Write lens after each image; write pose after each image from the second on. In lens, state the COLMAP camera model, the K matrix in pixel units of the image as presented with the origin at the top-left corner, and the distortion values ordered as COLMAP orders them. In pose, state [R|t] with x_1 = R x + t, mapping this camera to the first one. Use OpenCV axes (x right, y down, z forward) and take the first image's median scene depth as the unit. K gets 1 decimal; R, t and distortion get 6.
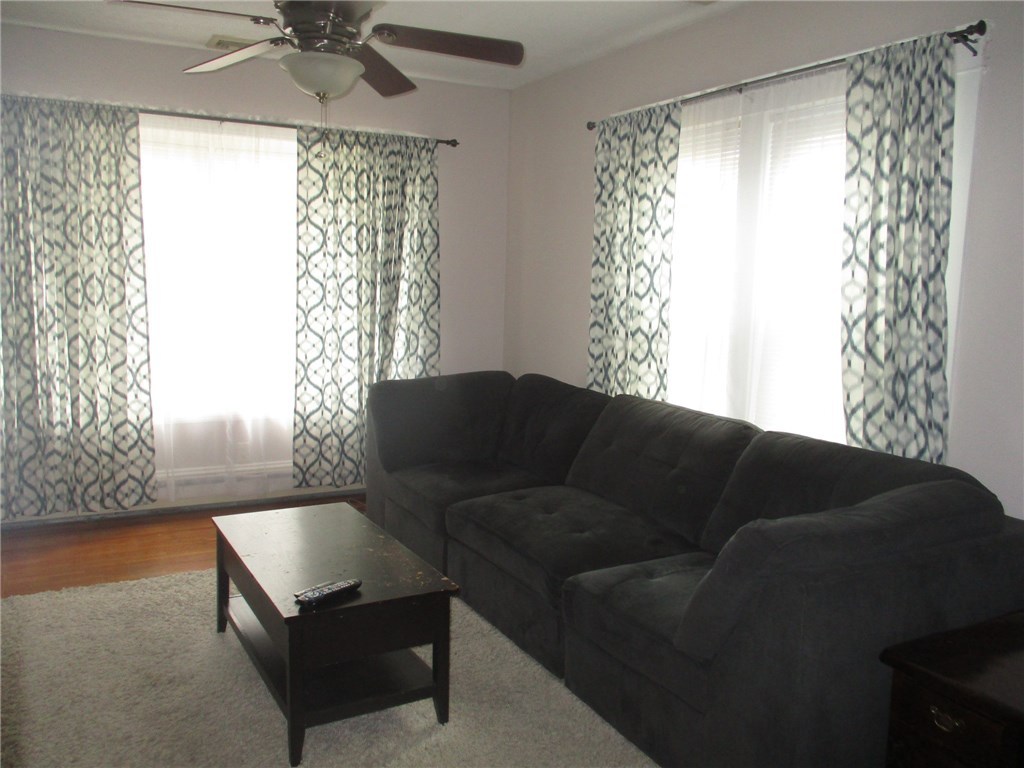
lens RADIAL K [[865.5, 0, 511.2], [0, 865.5, 378.0], [0, 0, 1]] dist [-0.023715, 0.019319]
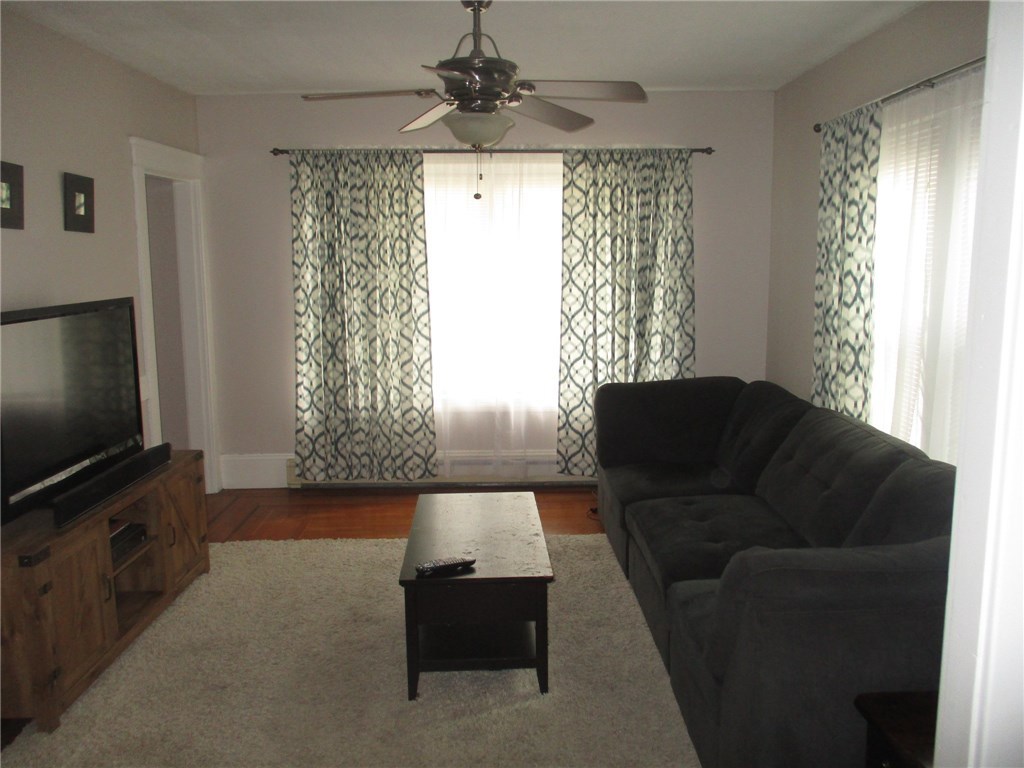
lens RADIAL K [[865.5, 0, 510.5], [0, 865.5, 377.6], [0, 0, 1]] dist [-0.023715, 0.019319]
pose [[0.888510, 0.033976, -0.457598, 0.238436], [-0.026873, 0.999396, 0.022025, -0.024578], [0.458070, -0.007272, 0.888886, -0.018861]]
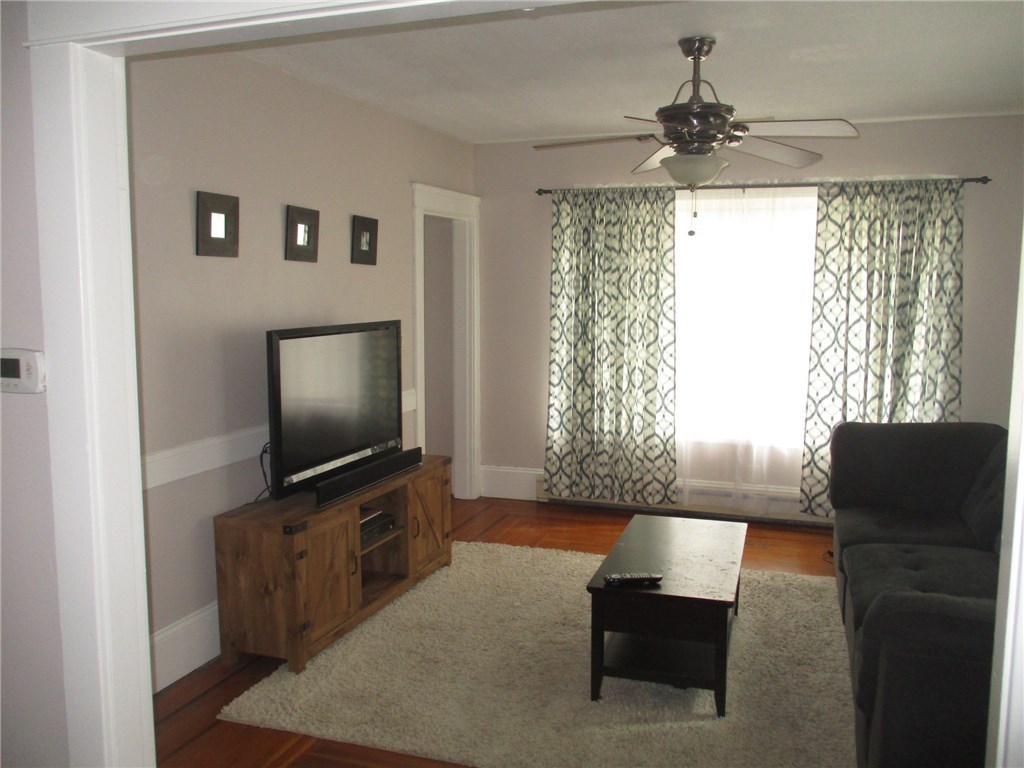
lens RADIAL K [[865.5, 0, 510.2], [0, 865.5, 379.4], [0, 0, 1]] dist [-0.023715, 0.019319]
pose [[0.677229, 0.057595, -0.733514, 0.340138], [-0.077463, 0.996972, 0.006763, -0.023847], [0.731683, 0.052240, 0.679640, -0.014055]]
